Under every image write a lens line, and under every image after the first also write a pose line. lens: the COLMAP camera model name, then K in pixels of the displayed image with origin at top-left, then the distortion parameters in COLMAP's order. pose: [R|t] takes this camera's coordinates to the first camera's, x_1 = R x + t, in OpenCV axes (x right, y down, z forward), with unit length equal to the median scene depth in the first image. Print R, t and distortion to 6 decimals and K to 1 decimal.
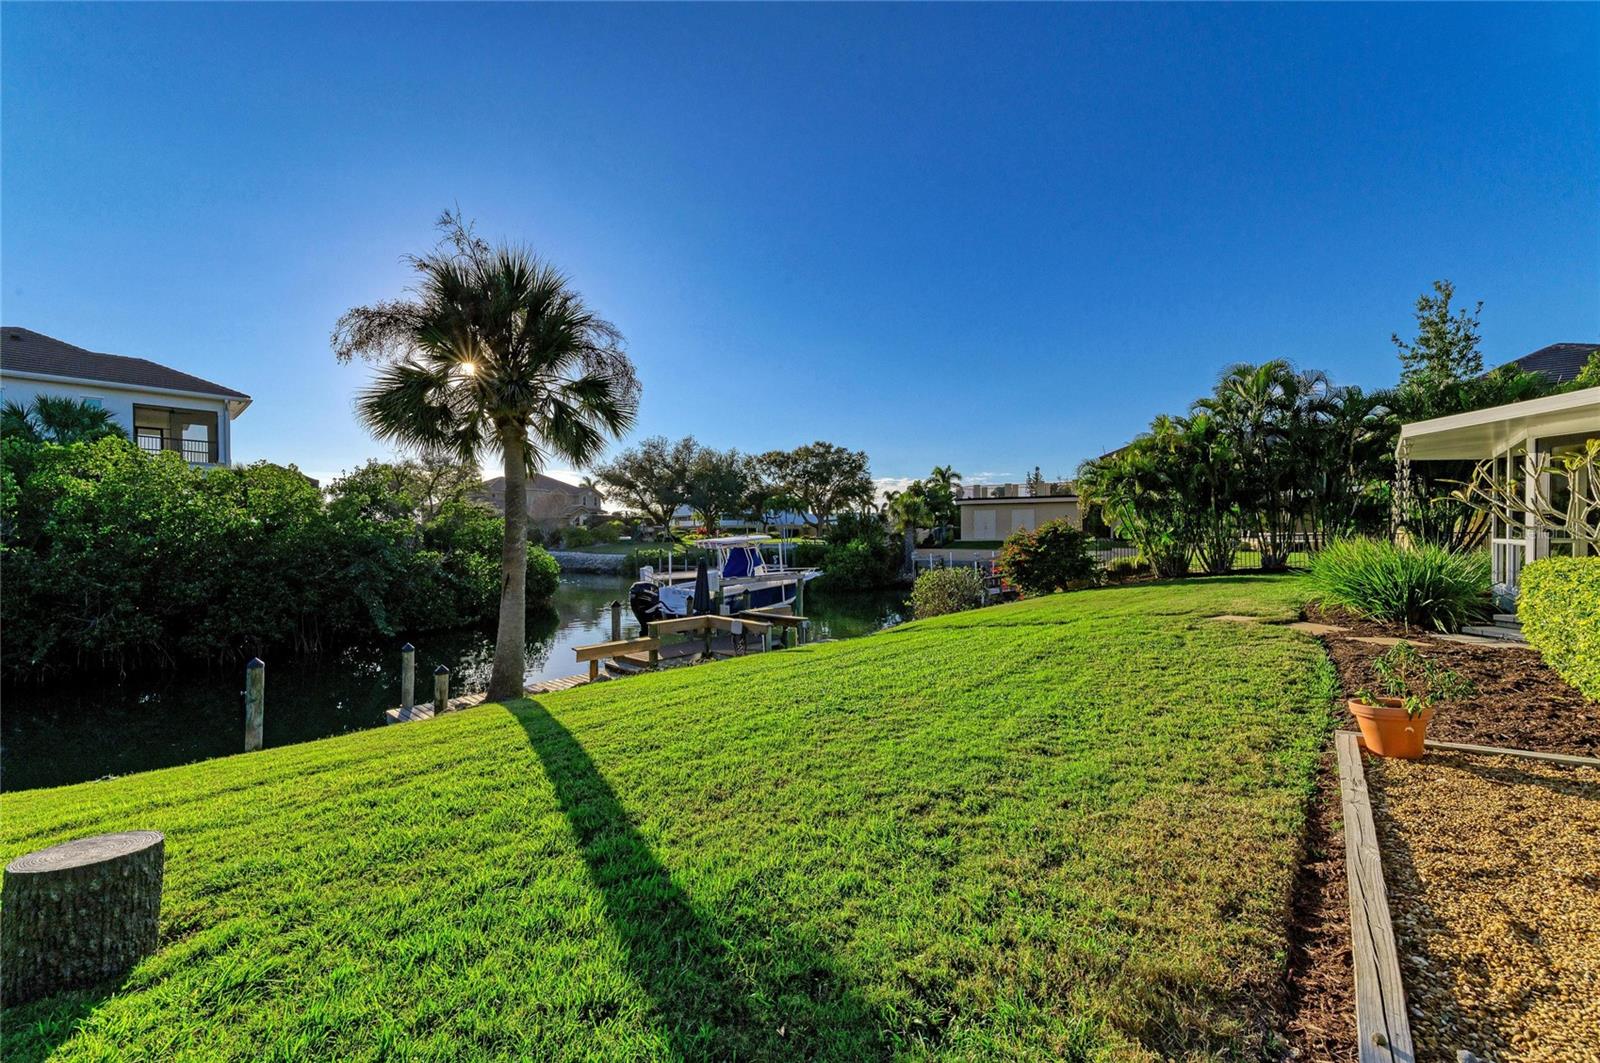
lens RADIAL K [[626.8, 0, 803.1], [0, 626.8, 533.1], [0, 0, 1]] dist [0.013148, -0.002585]
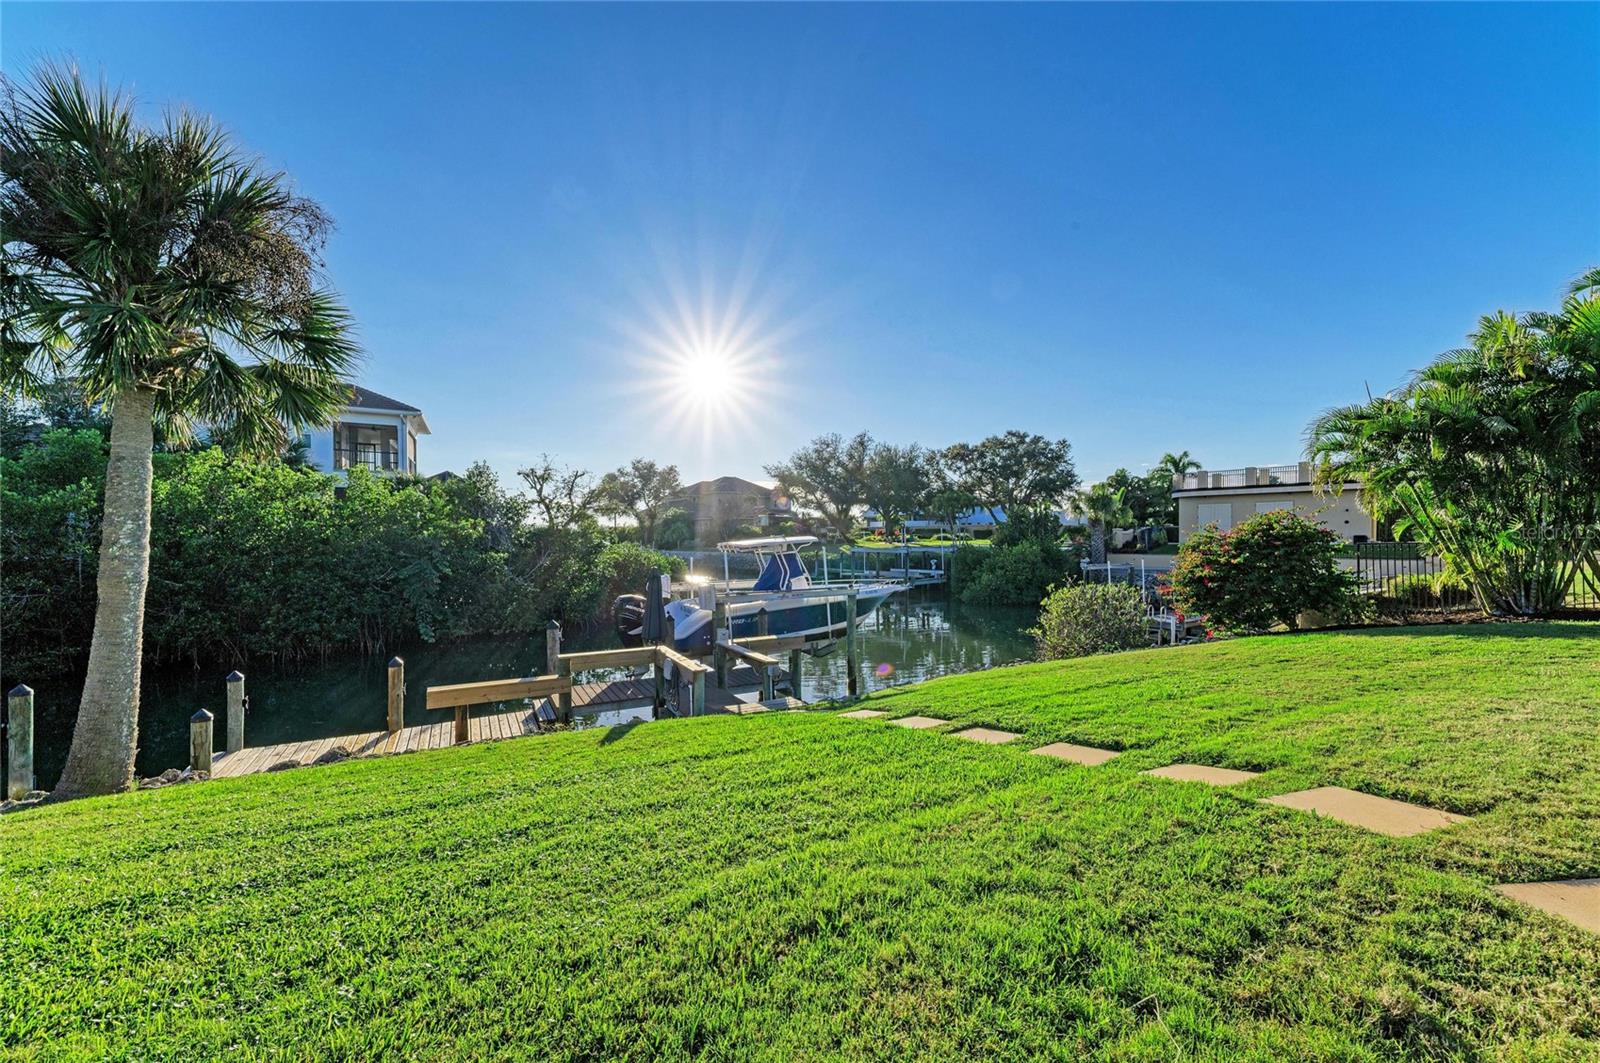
lens RADIAL K [[626.8, 0, 804.6], [0, 626.8, 528.7], [0, 0, 1]] dist [0.013148, -0.002585]
pose [[0.942209, -0.003121, -0.335013, 0.185019], [-0.000049, 0.999955, -0.009455, 0.001665], [0.335027, 0.008925, 0.942166, 0.278628]]
